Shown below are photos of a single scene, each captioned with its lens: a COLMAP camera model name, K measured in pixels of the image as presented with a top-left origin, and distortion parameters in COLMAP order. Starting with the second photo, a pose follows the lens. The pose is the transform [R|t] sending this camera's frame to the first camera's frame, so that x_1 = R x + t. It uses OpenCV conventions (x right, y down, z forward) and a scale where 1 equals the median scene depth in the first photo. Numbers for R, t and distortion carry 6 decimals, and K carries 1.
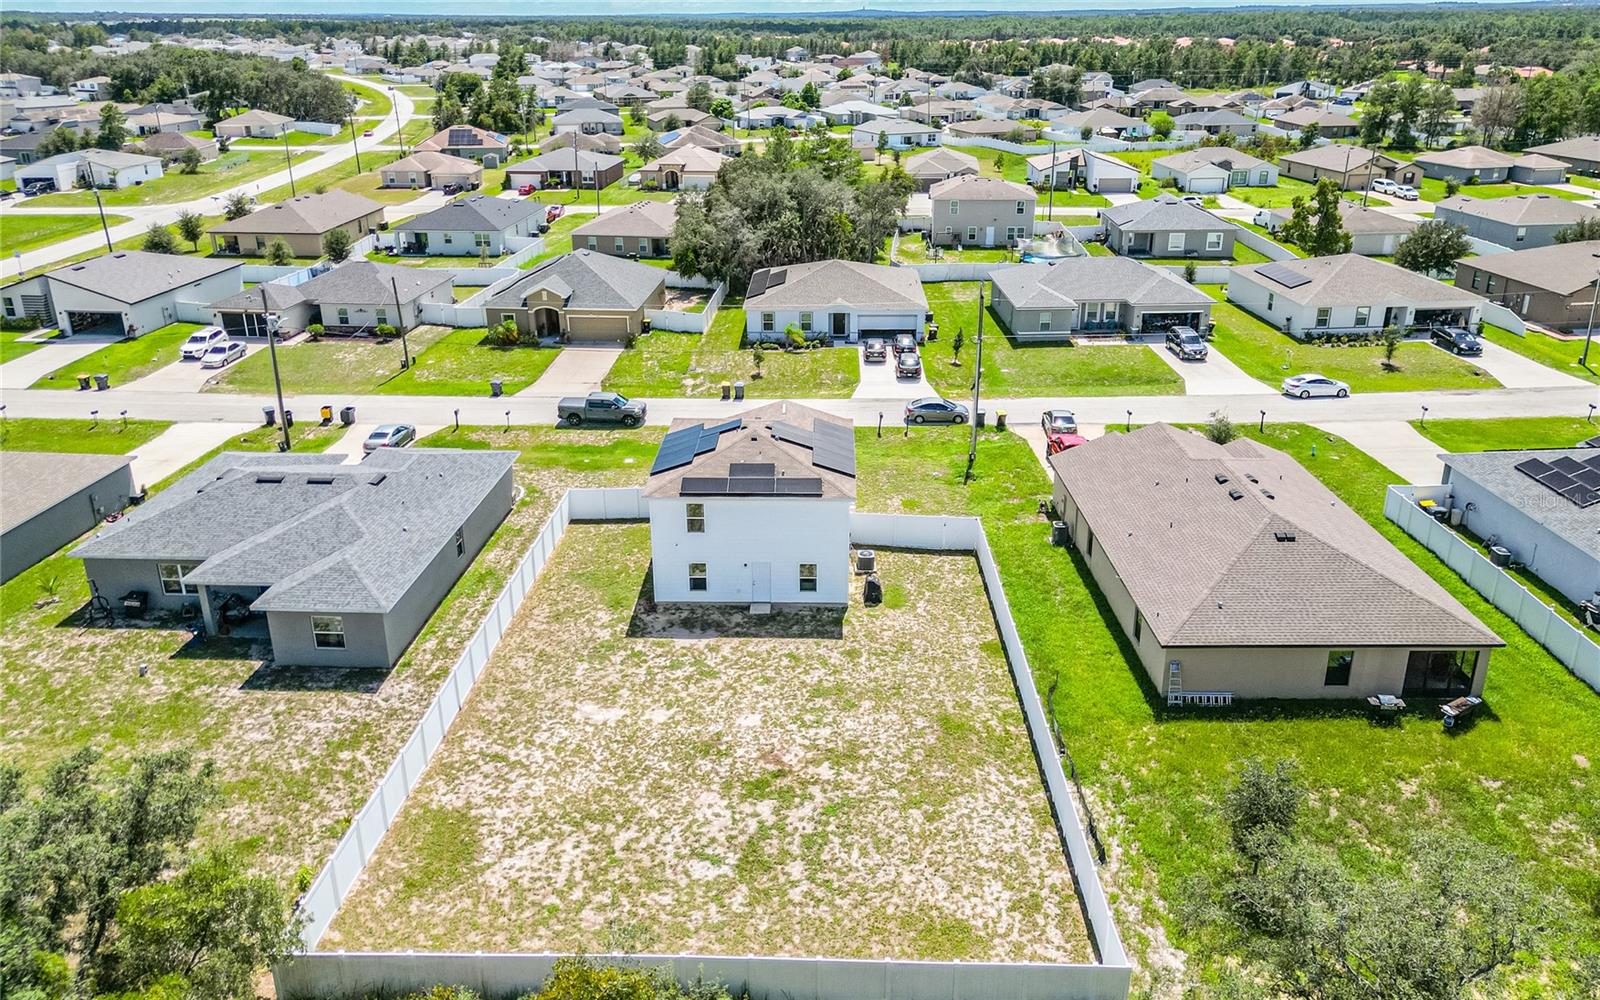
lens RADIAL K [[1151.5, 0, 806.6], [0, 1151.5, 460.6], [0, 0, 1]] dist [0.052707, -0.005152]
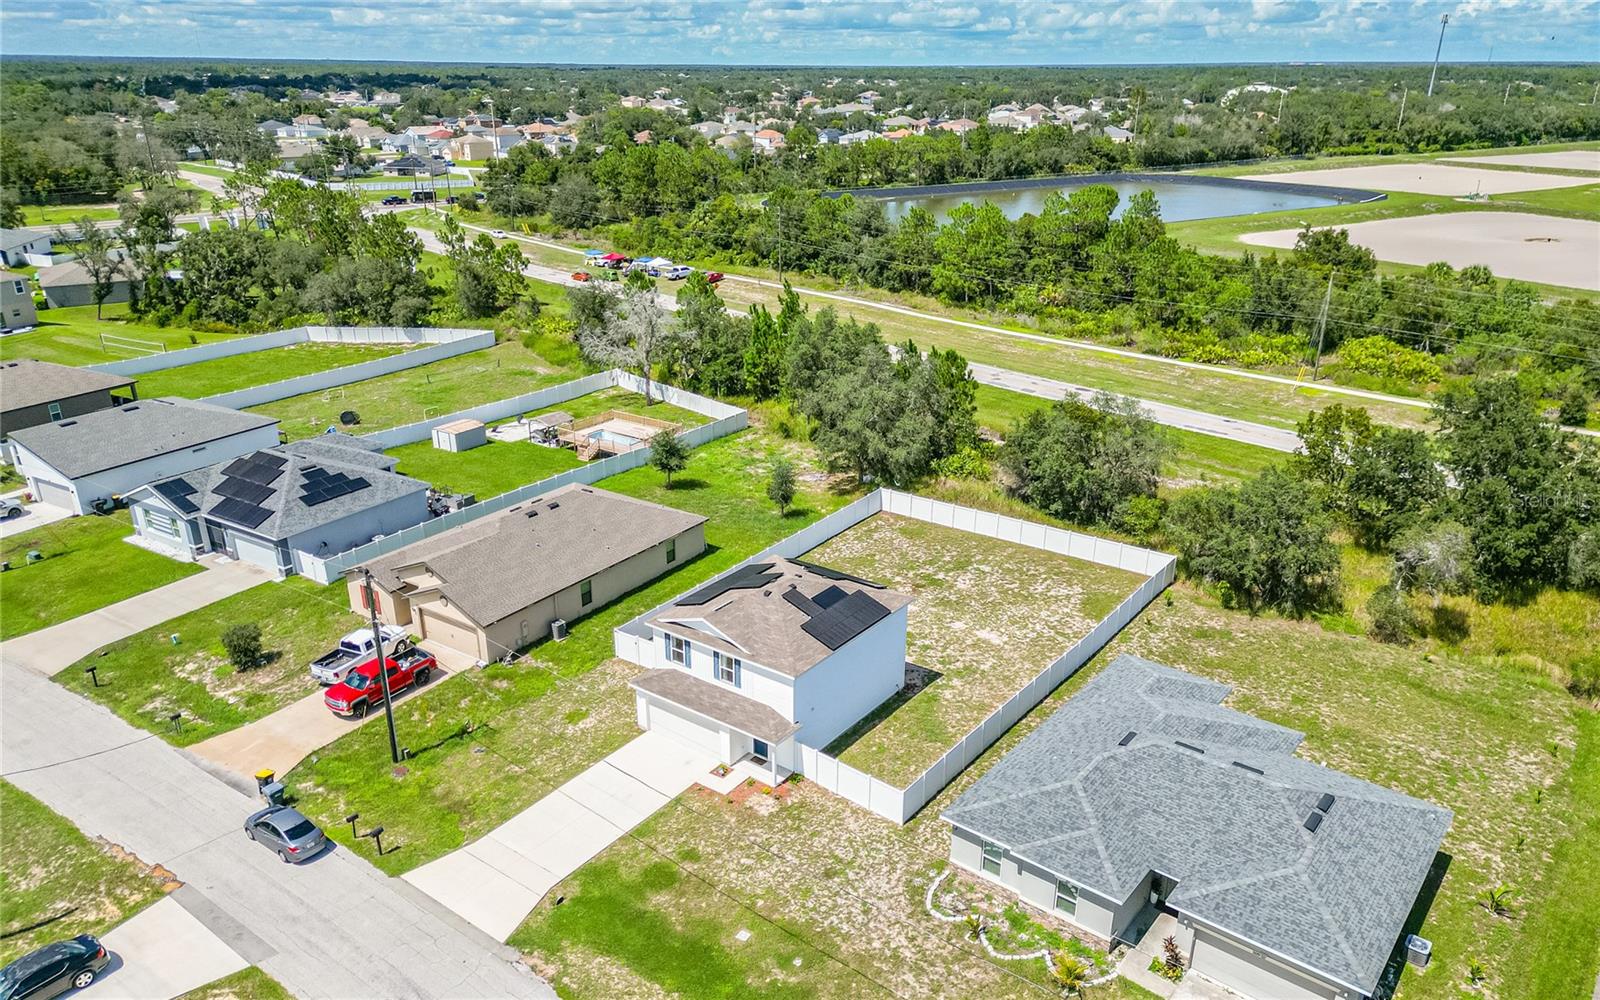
lens RADIAL K [[1122.6, 0, 791.5], [0, 1122.6, 534.7], [0, 0, 1]] dist [0.069881, -0.049682]
pose [[-0.815385, -0.216307, 0.536991, -0.720849], [0.213134, 0.750261, 0.625845, -0.859136], [-0.538258, 0.624756, -0.565649, 1.860257]]
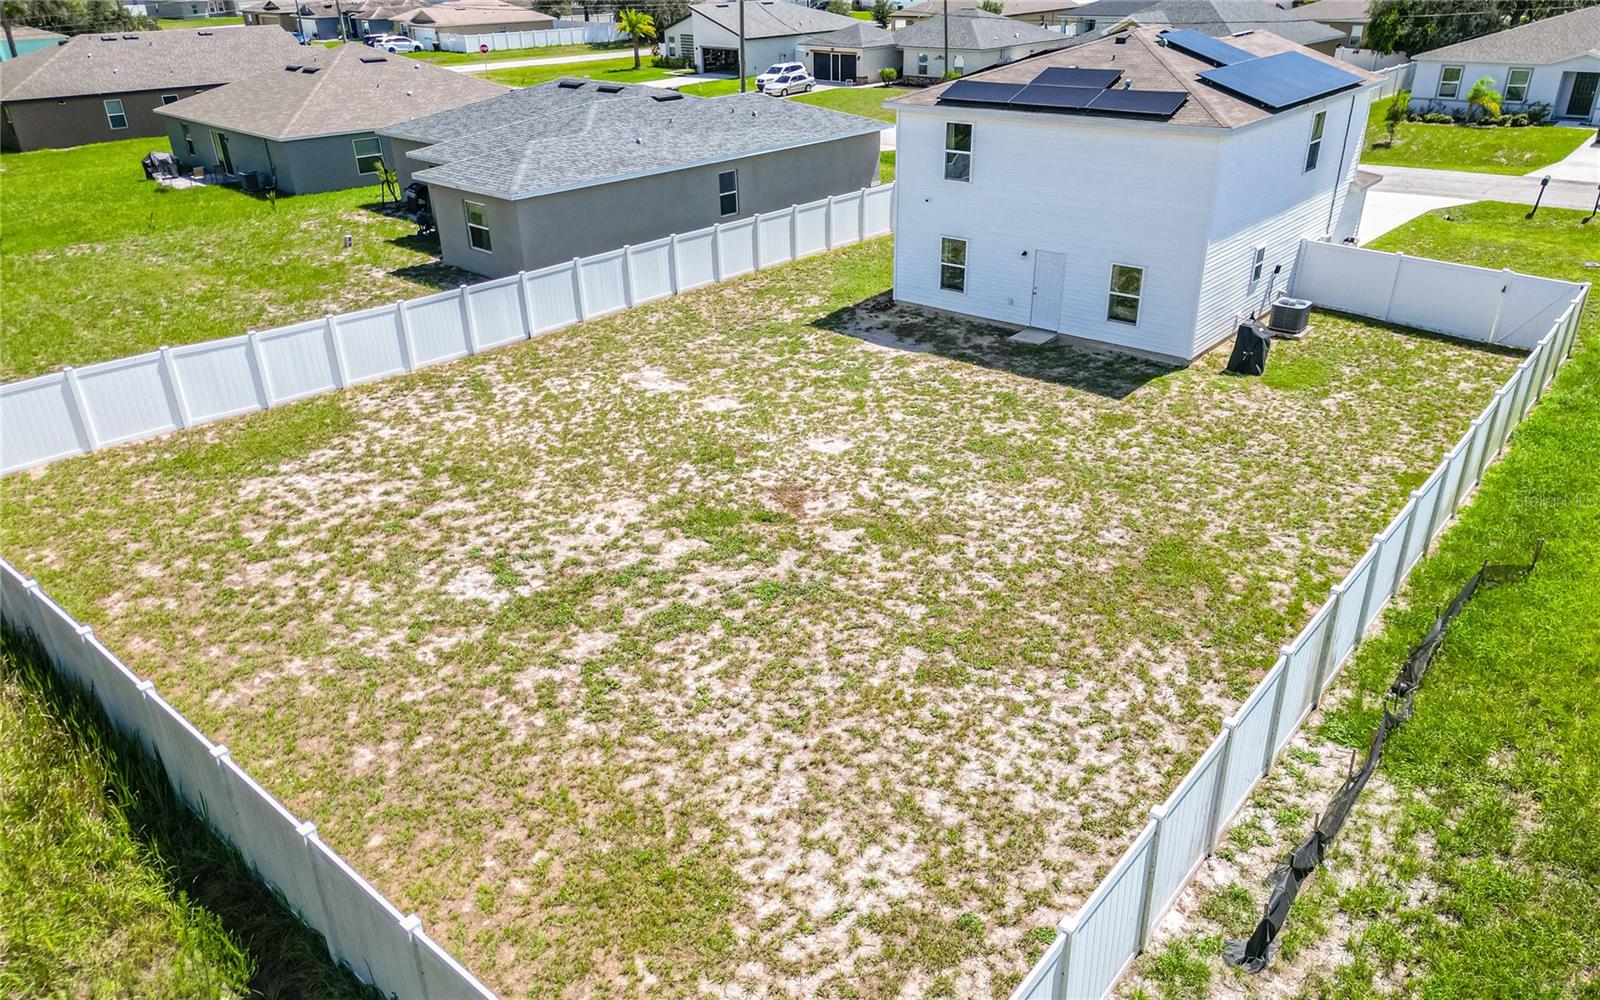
lens RADIAL K [[1093.1, 0, 798.0], [0, 1093.1, 539.6], [0, 0, 1]] dist [0.085631, -0.049897]
pose [[0.772035, 0.290865, -0.565118, 0.240025], [-0.216063, 0.956293, 0.197028, 0.161657], [0.597728, -0.030011, 0.801137, 0.547928]]
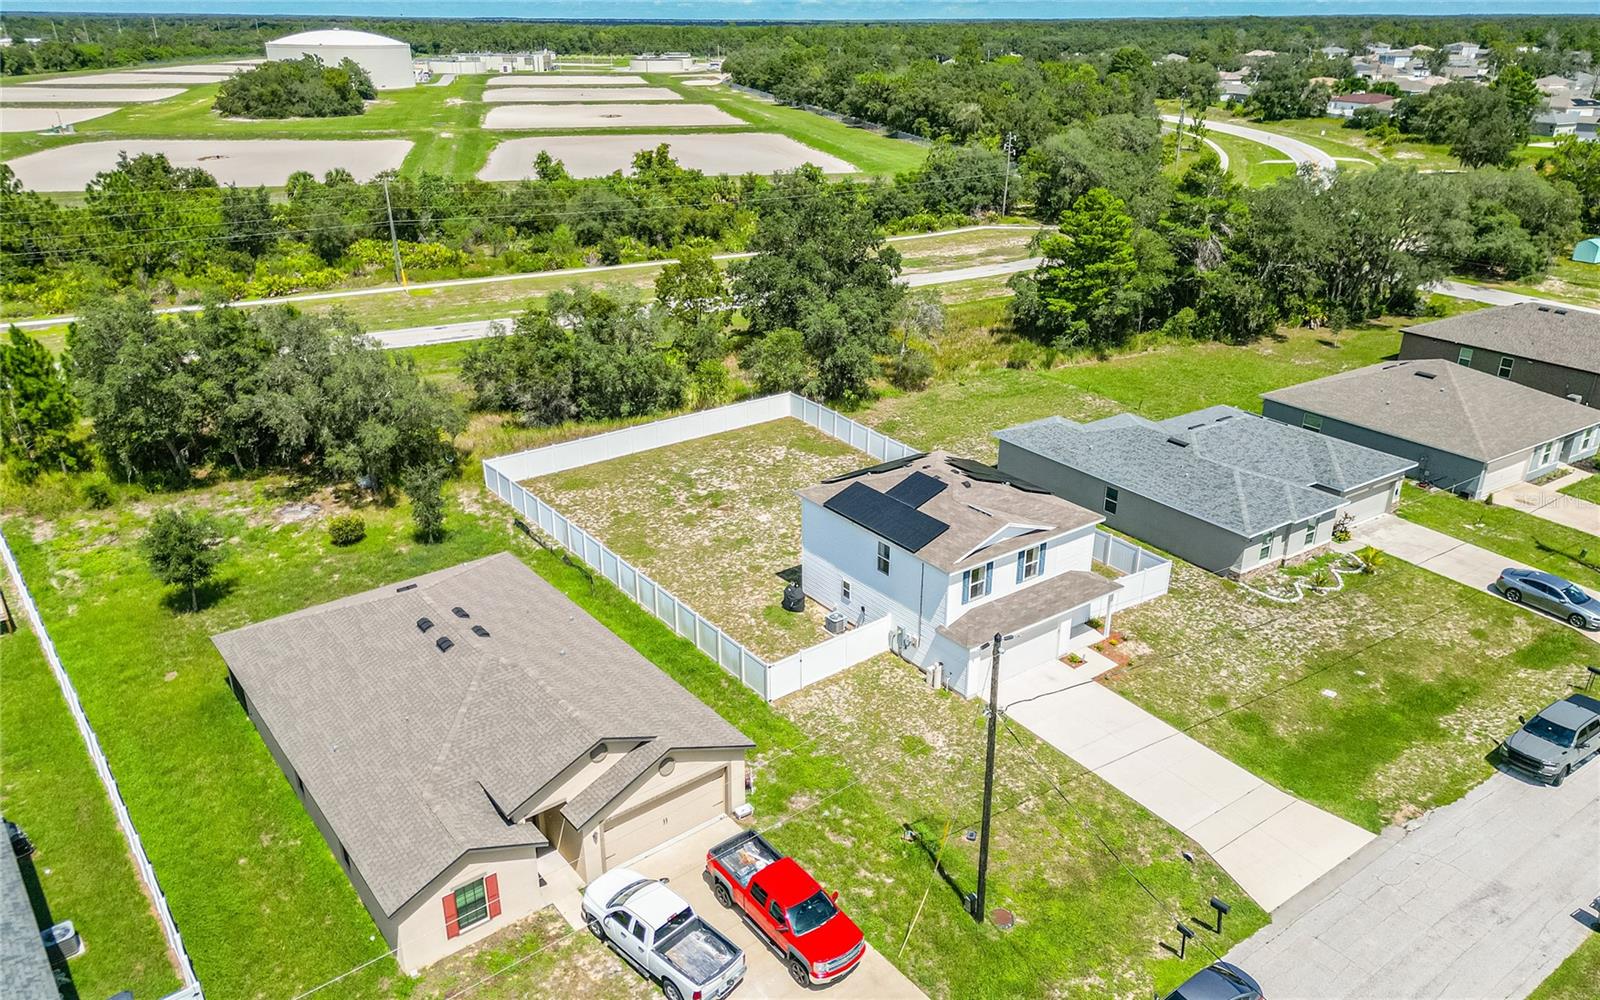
lens RADIAL K [[1117.4, 0, 791.7], [0, 1117.4, 502.5], [0, 0, 1]] dist [0.077838, -0.046469]
pose [[-0.795529, 0.244450, -0.554416, 0.692462], [-0.214318, 0.742333, 0.634830, -0.688776], [0.566746, 0.623847, -0.538158, 1.719820]]
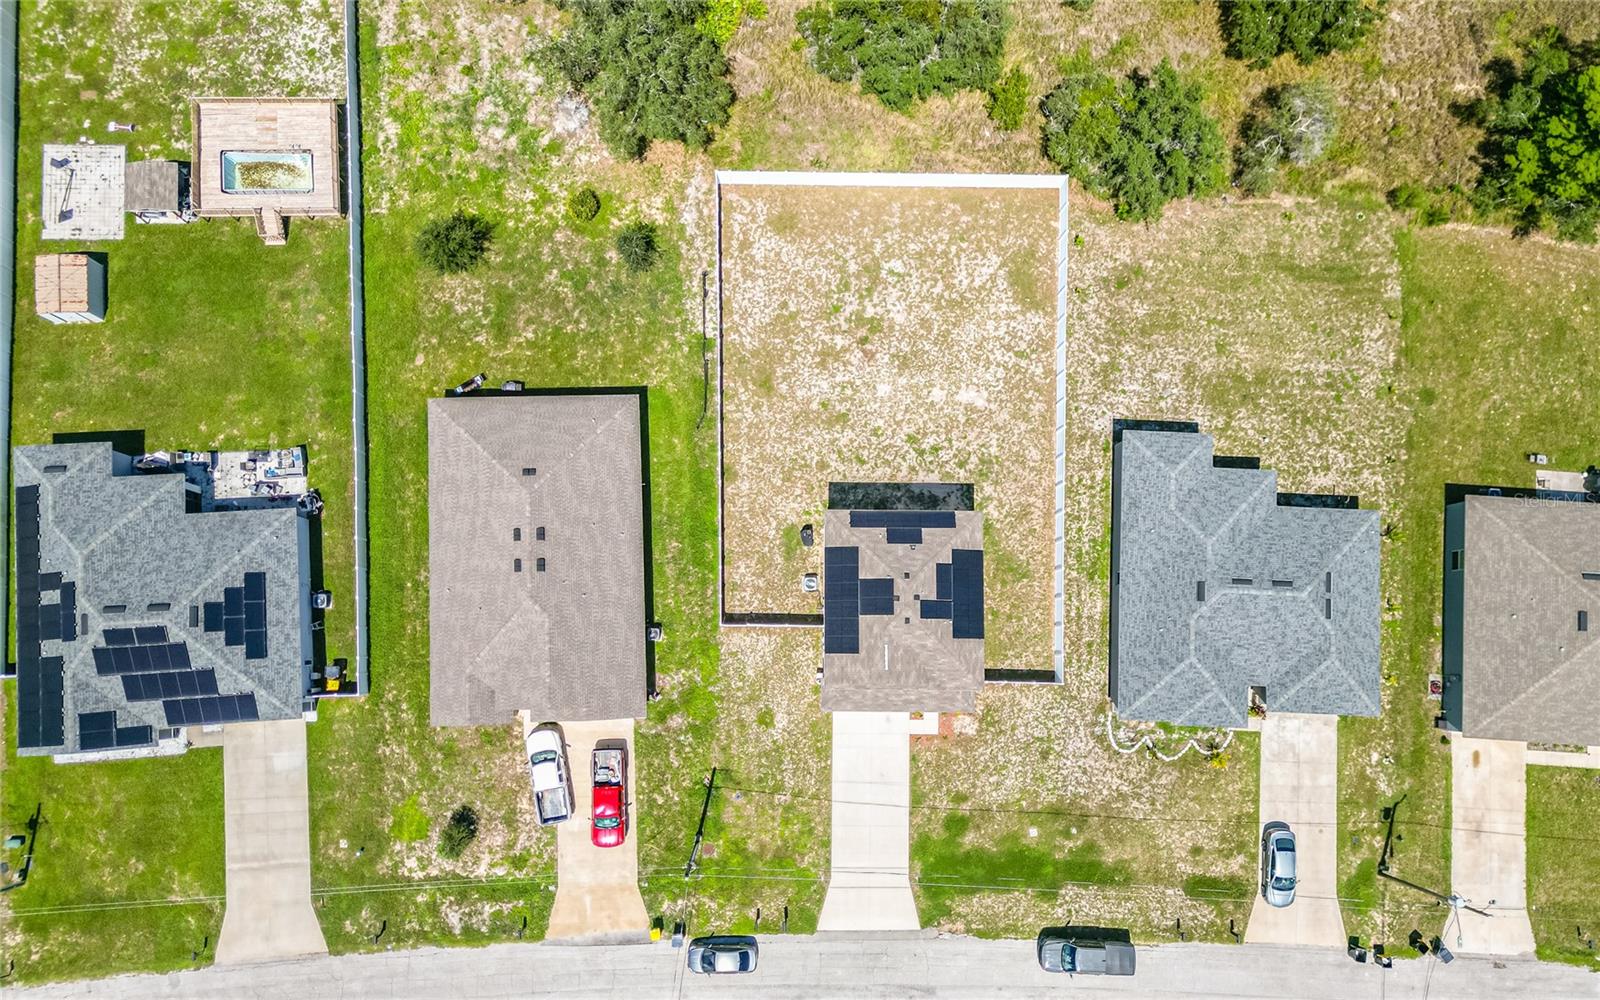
lens RADIAL K [[1137.6, 0, 791.7], [0, 1137.6, 551.3], [0, 0, 1]] dist [0.081532, -0.062718]
pose [[-0.999393, 0.016562, -0.030655, 0.136792], [-0.034052, -0.277894, 0.960008, -1.402125], [0.007380, 0.960469, 0.278289, 0.730982]]
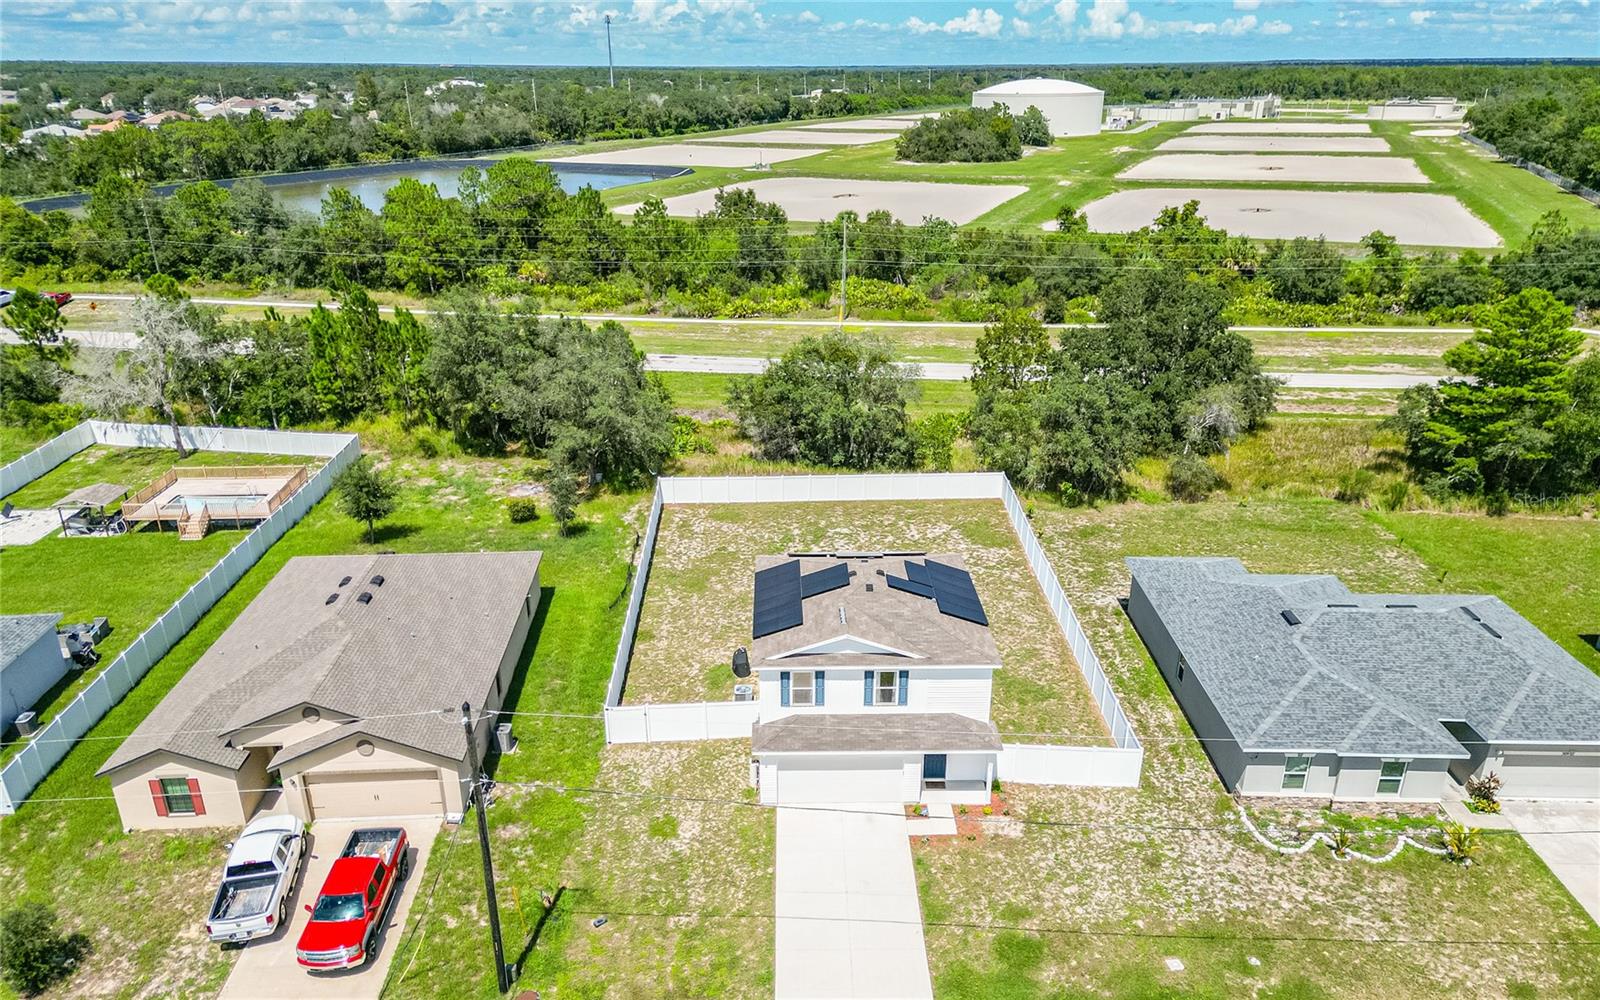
lens RADIAL K [[1137.6, 0, 791.7], [0, 1137.6, 551.3], [0, 0, 1]] dist [0.081532, -0.062718]
pose [[-0.999247, 0.023145, -0.031126, 0.046894], [-0.005054, 0.717929, 0.696098, -0.768479], [0.038458, 0.695732, -0.717272, 1.915181]]
